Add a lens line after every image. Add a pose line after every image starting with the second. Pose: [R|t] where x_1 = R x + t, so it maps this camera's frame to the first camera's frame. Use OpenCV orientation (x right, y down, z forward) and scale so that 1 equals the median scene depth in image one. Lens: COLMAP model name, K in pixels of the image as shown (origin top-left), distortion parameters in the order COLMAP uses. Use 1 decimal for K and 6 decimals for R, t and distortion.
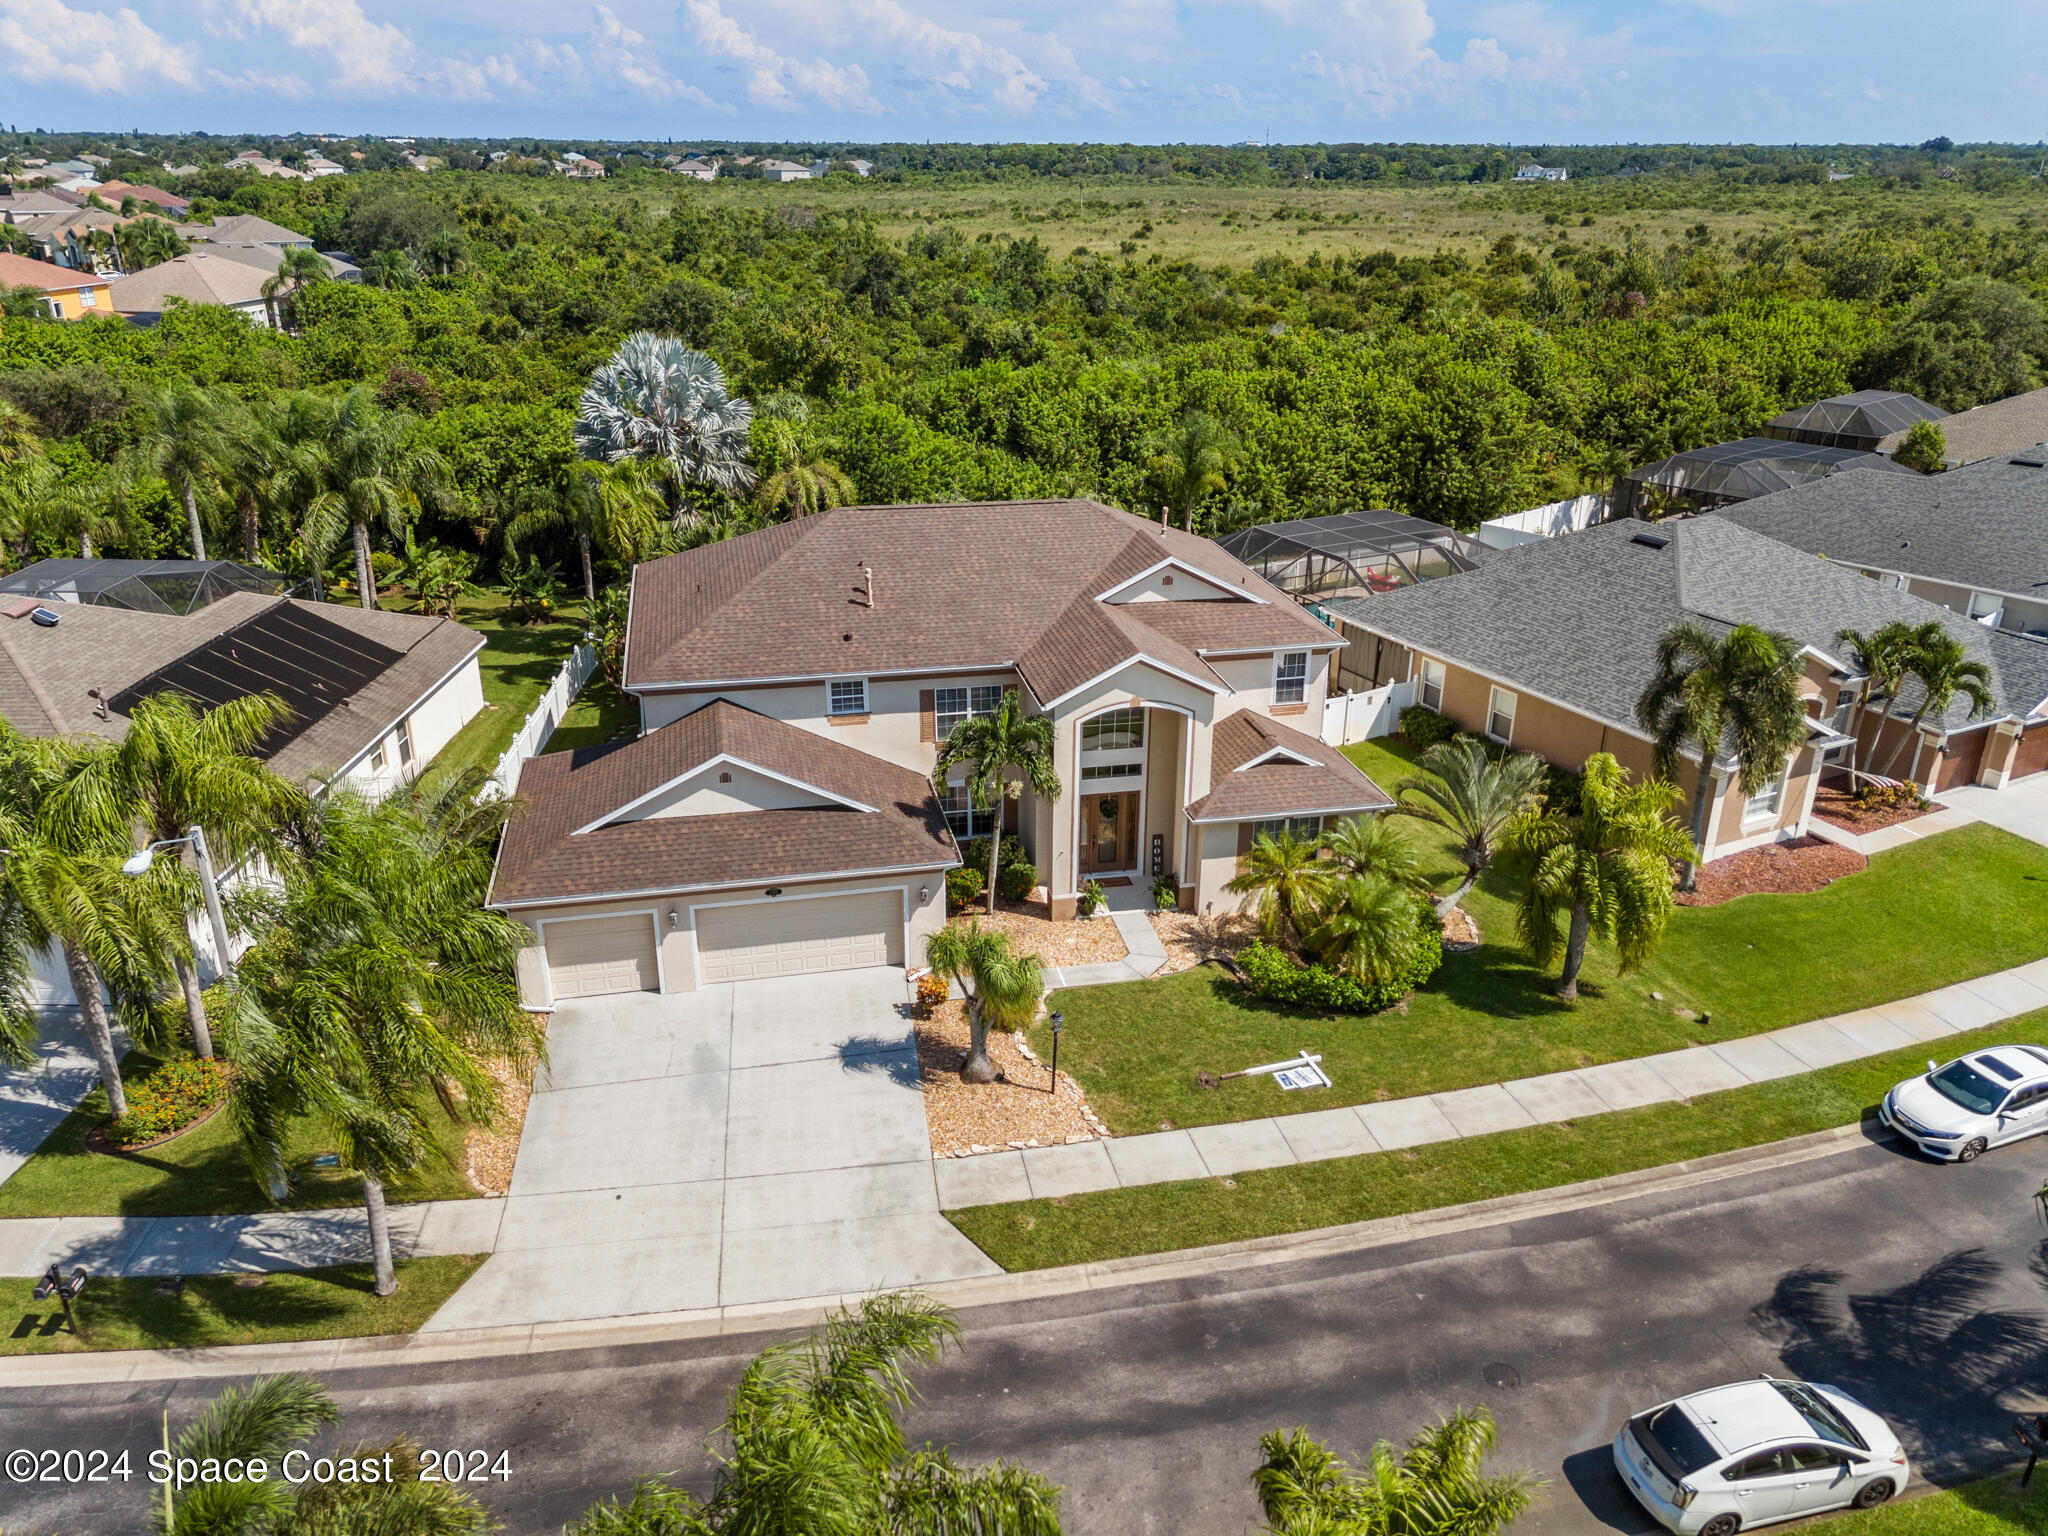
lens RADIAL K [[1515.7, 0, 1024.0], [0, 1515.7, 768.0], [0, 0, 1]] dist [0.112848, -0.133696]
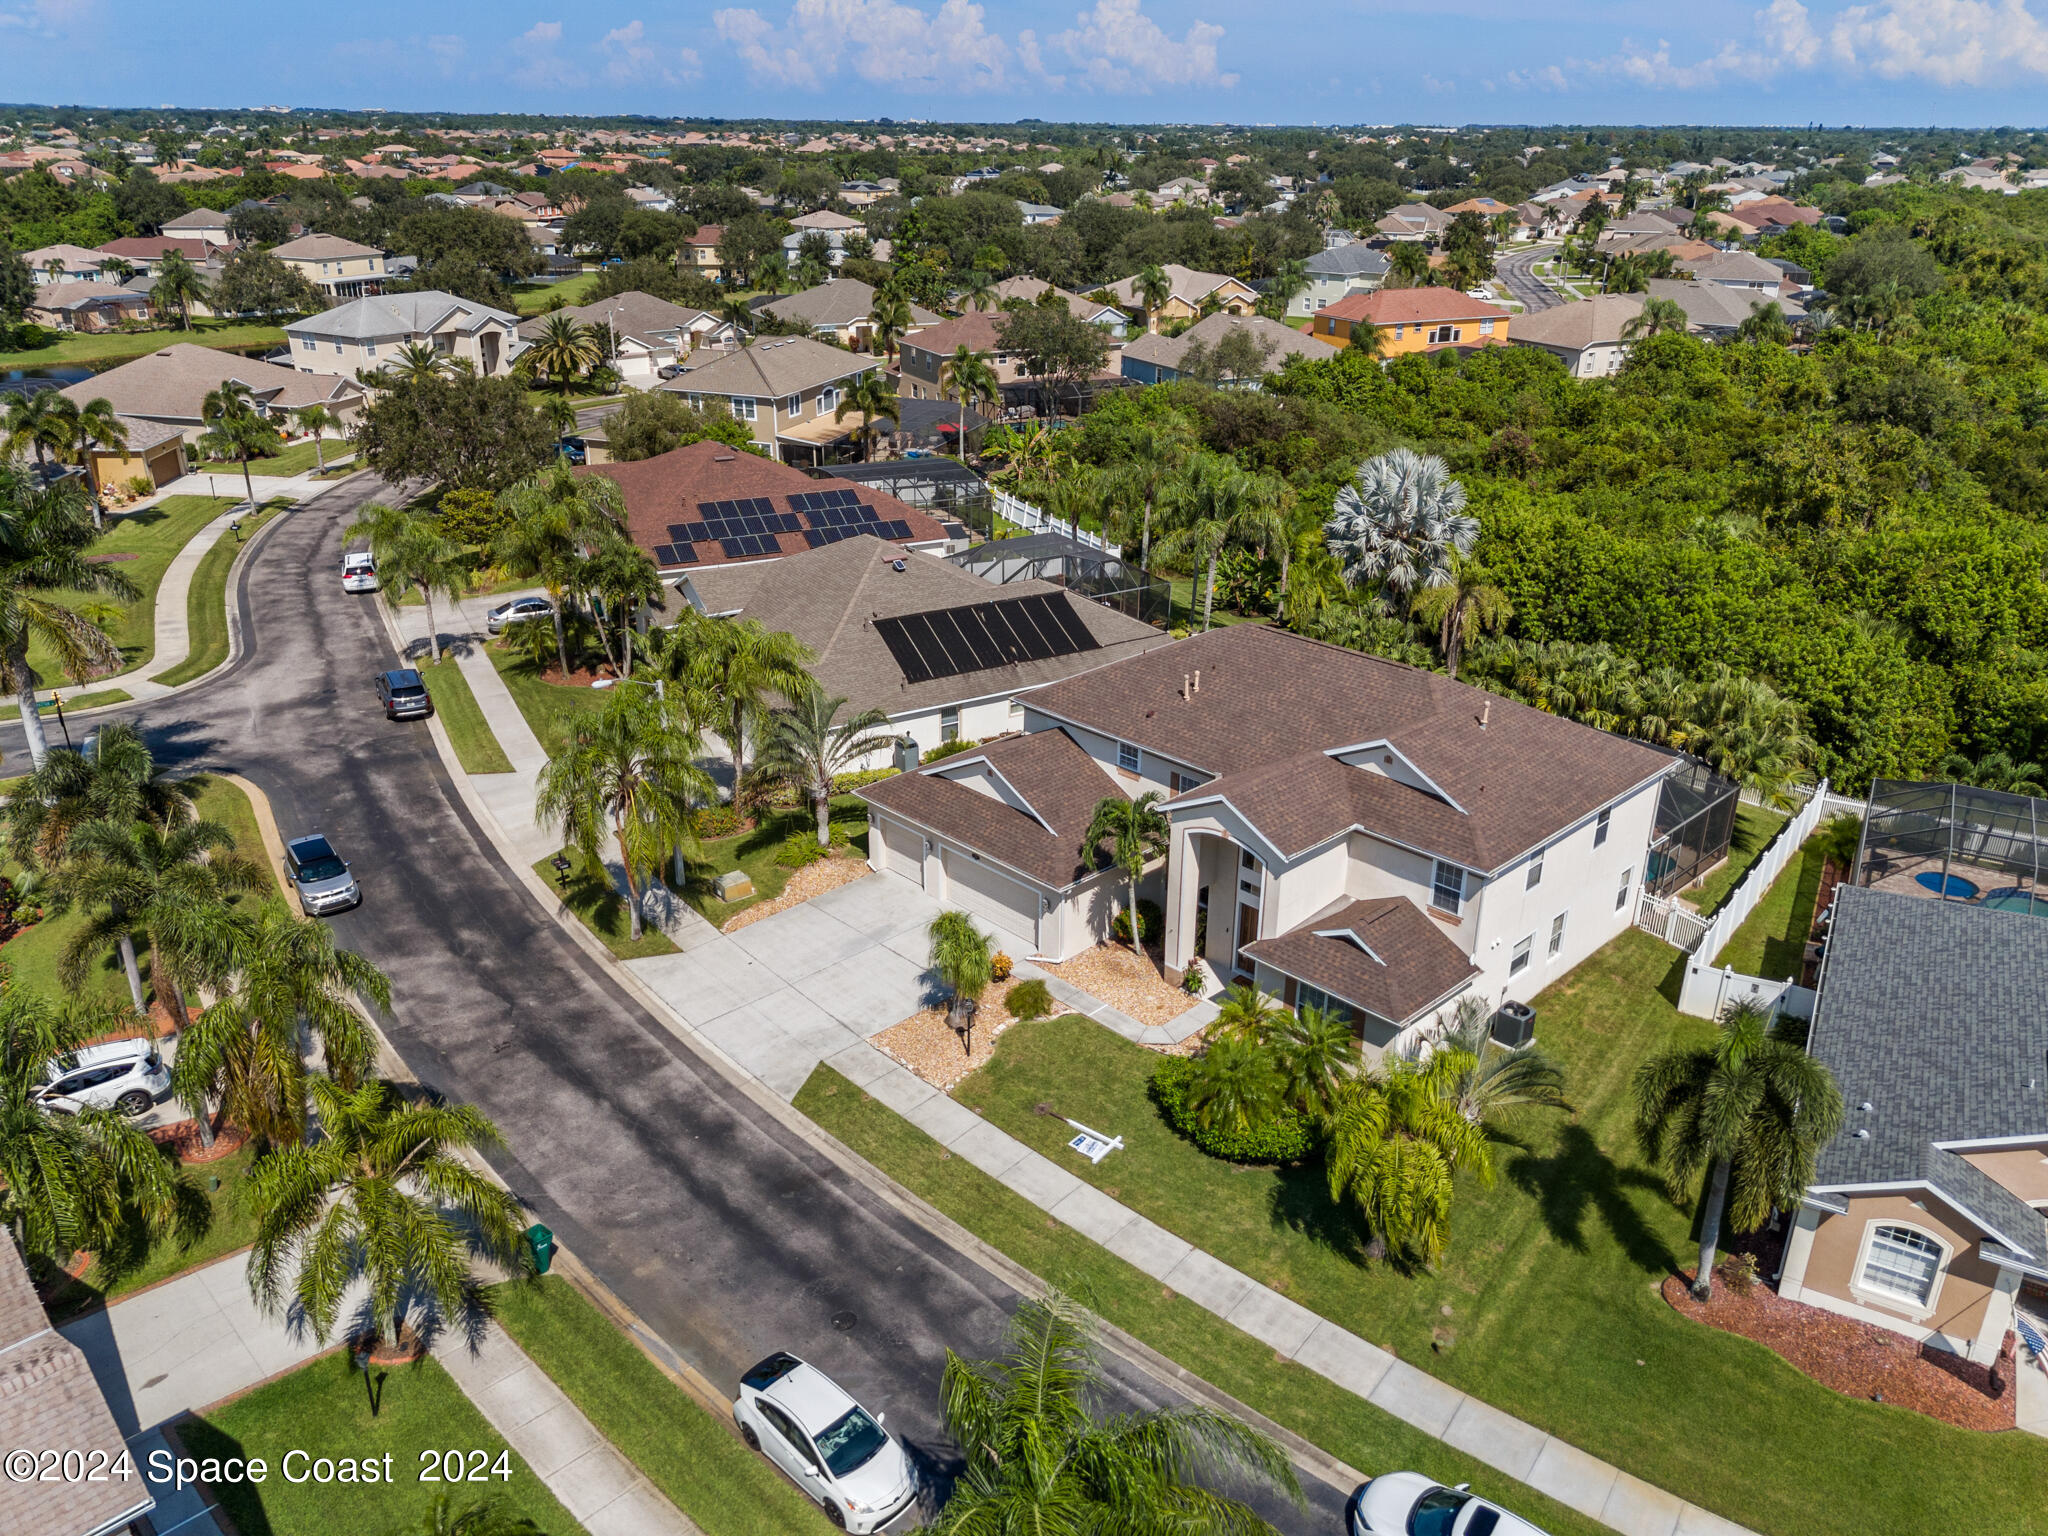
lens RADIAL K [[1515.7, 0, 1024.0], [0, 1515.7, 768.0], [0, 0, 1]] dist [0.112848, -0.133696]
pose [[0.529229, 0.332796, -0.780489, 0.923117], [-0.327533, 0.928699, 0.173900, -0.252768], [0.782712, 0.163603, 0.600496, 0.156964]]
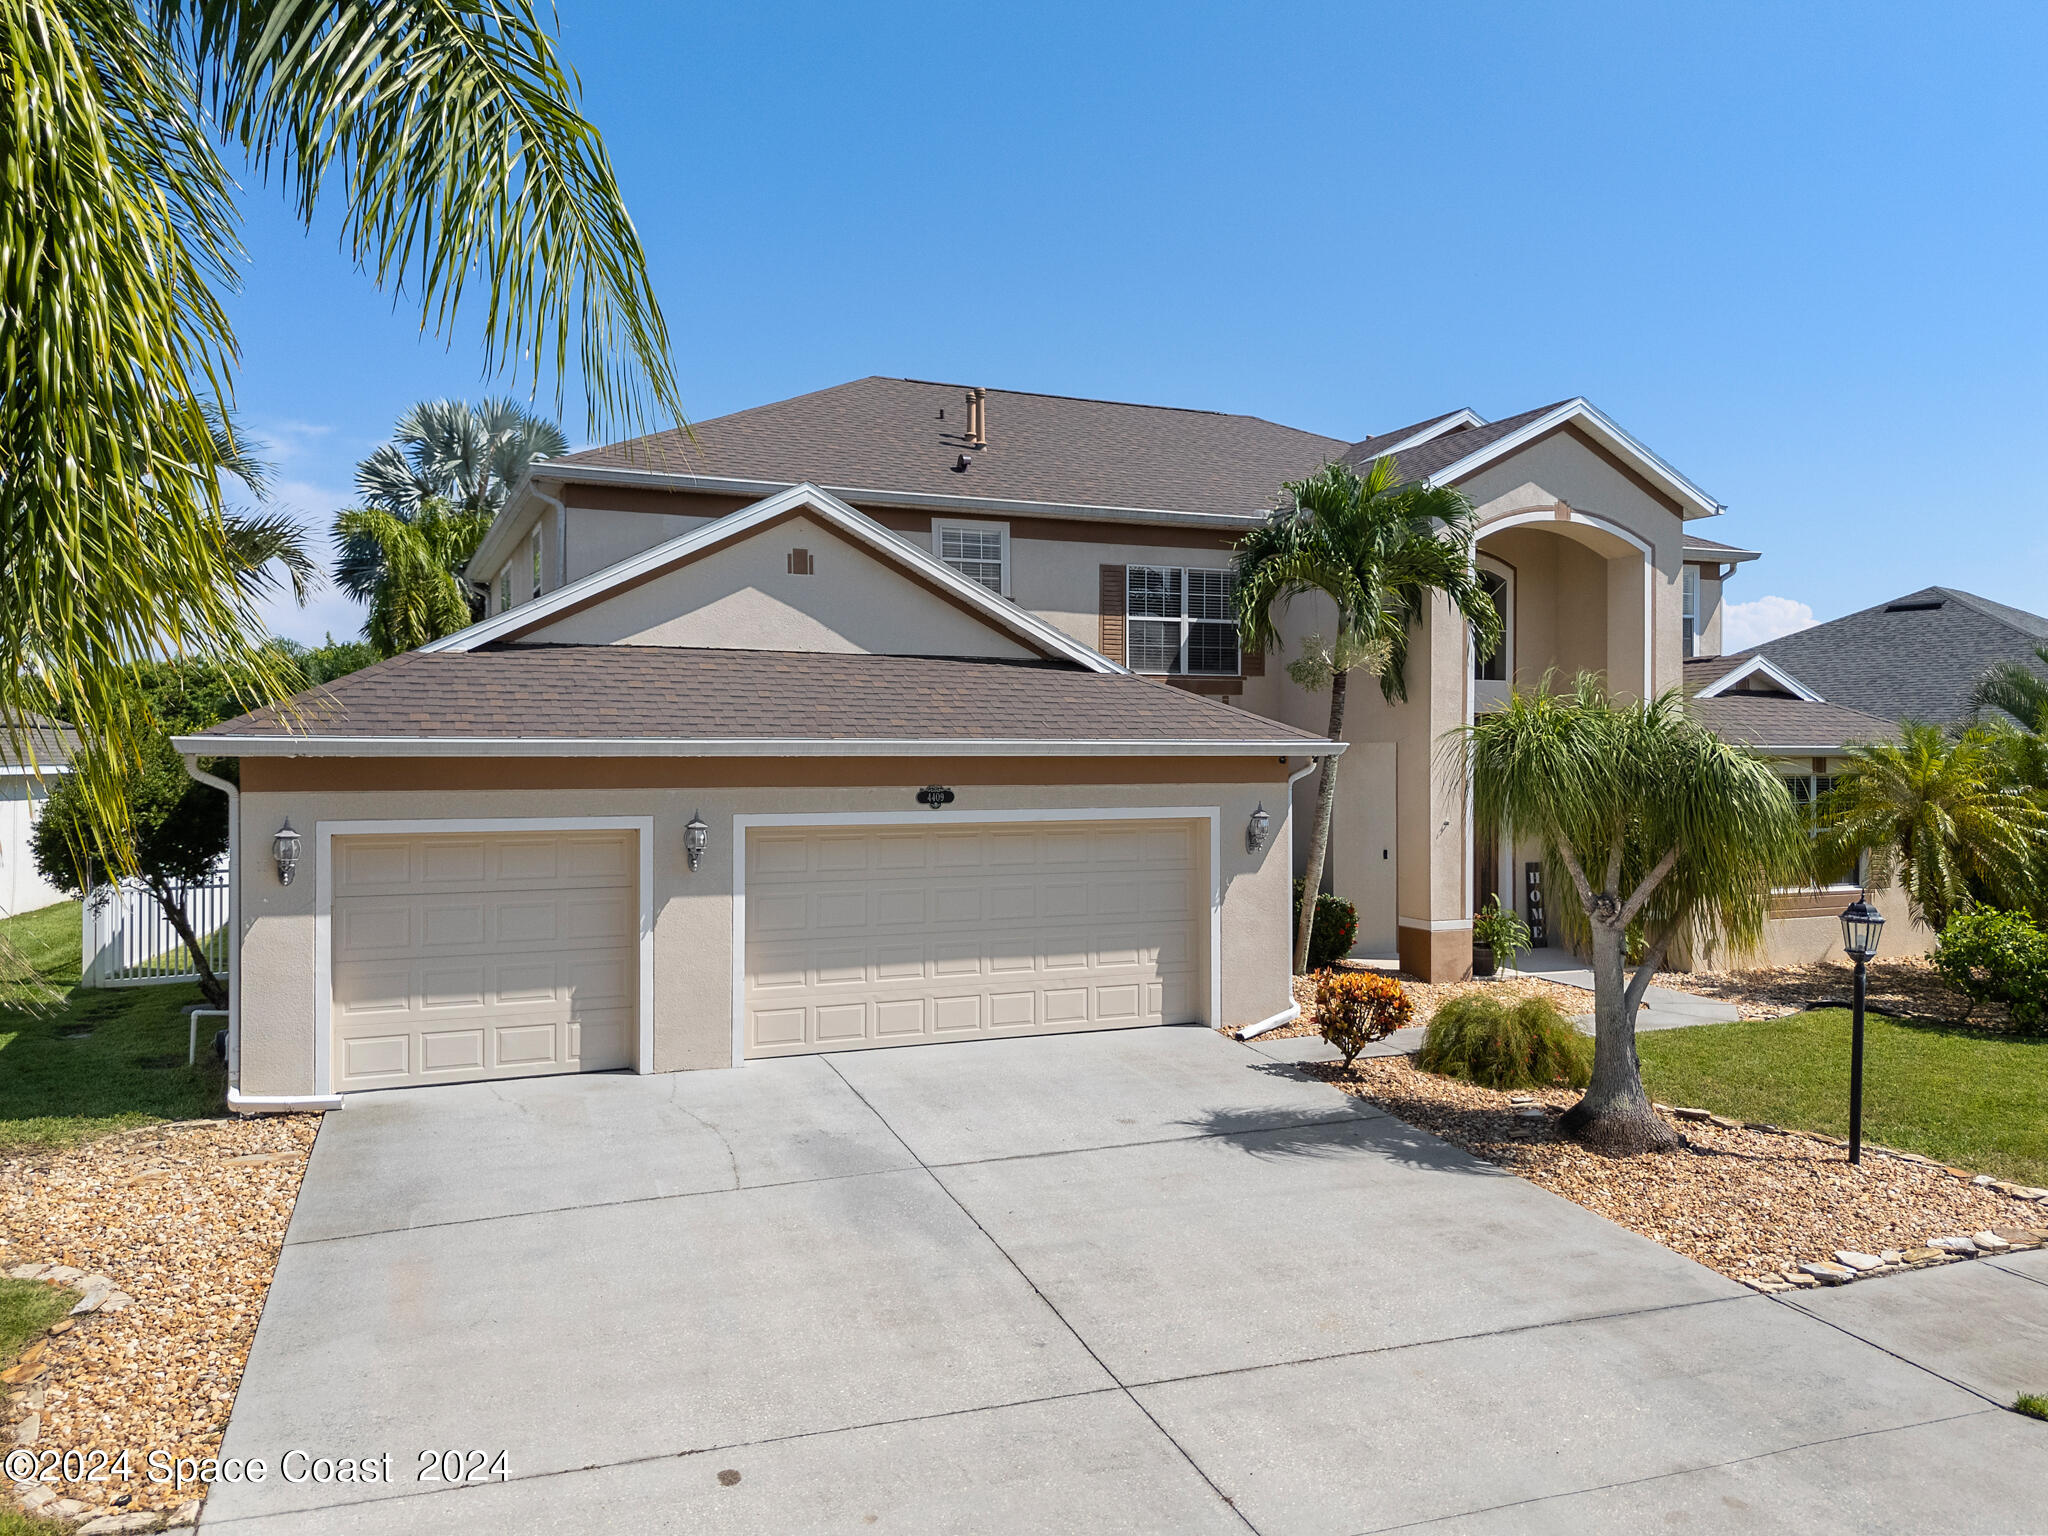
lens RADIAL K [[1520.2, 0, 1024.0], [0, 1520.2, 768.0], [0, 0, 1]] dist [0.051132, -0.034049]
pose [[0.980110, -0.006952, 0.198334, -0.215708], [0.080696, 0.926996, -0.366287, 0.218851], [-0.181308, 0.375006, 0.909119, 0.606536]]
